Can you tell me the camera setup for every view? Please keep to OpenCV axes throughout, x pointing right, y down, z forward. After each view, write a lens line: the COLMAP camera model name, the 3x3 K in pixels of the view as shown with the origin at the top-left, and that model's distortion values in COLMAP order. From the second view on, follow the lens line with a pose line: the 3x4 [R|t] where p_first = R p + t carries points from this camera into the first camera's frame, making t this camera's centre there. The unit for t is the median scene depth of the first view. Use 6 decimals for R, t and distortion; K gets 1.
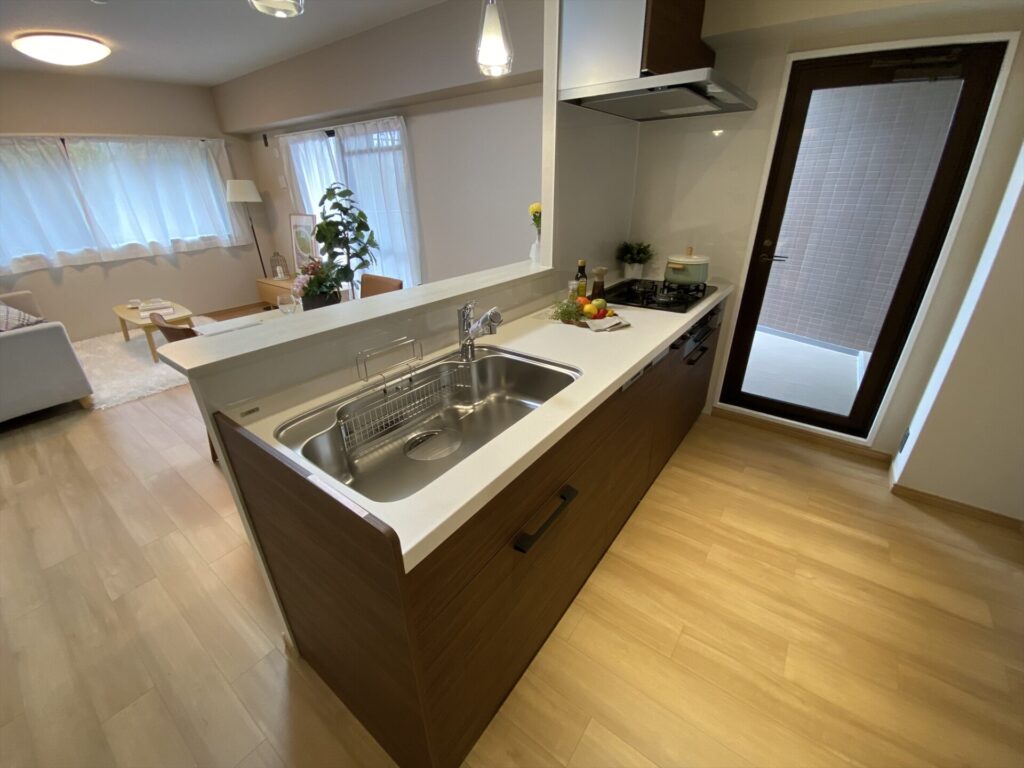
lens RADIAL K [[420.7, 0, 524.8], [0, 420.7, 385.6], [0, 0, 1]] dist [-0.000502, -0.014535]
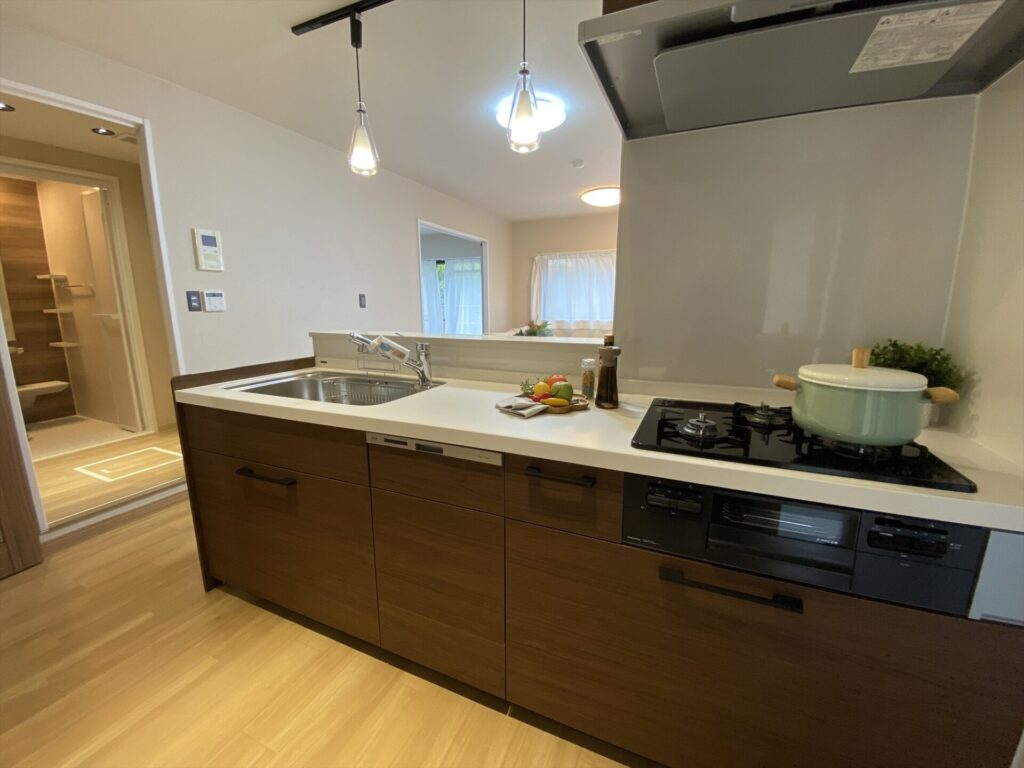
lens RADIAL K [[417.2, 0, 508.7], [0, 417.2, 382.4], [0, 0, 1]] dist [0.027891, -0.023251]
pose [[0.196806, 0.184040, -0.963014, 0.401379], [-0.413183, 0.906312, 0.088763, -0.103173], [0.889127, 0.380432, 0.254410, 0.350806]]
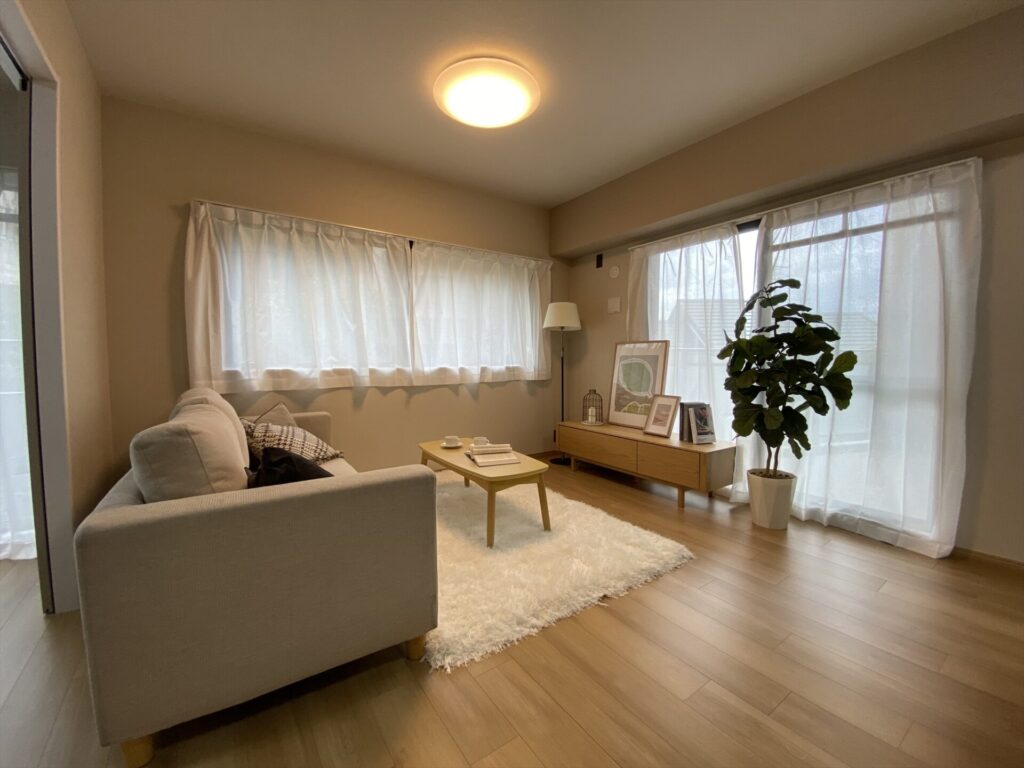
lens RADIAL K [[417.7, 0, 510.6], [0, 417.7, 379.1], [0, 0, 1]] dist [0.036681, -0.023753]
pose [[0.942595, 0.025592, -0.332956, -0.592667], [-0.149446, 0.923969, -0.352060, -0.061709], [0.298631, 0.381609, 0.874754, 0.365221]]
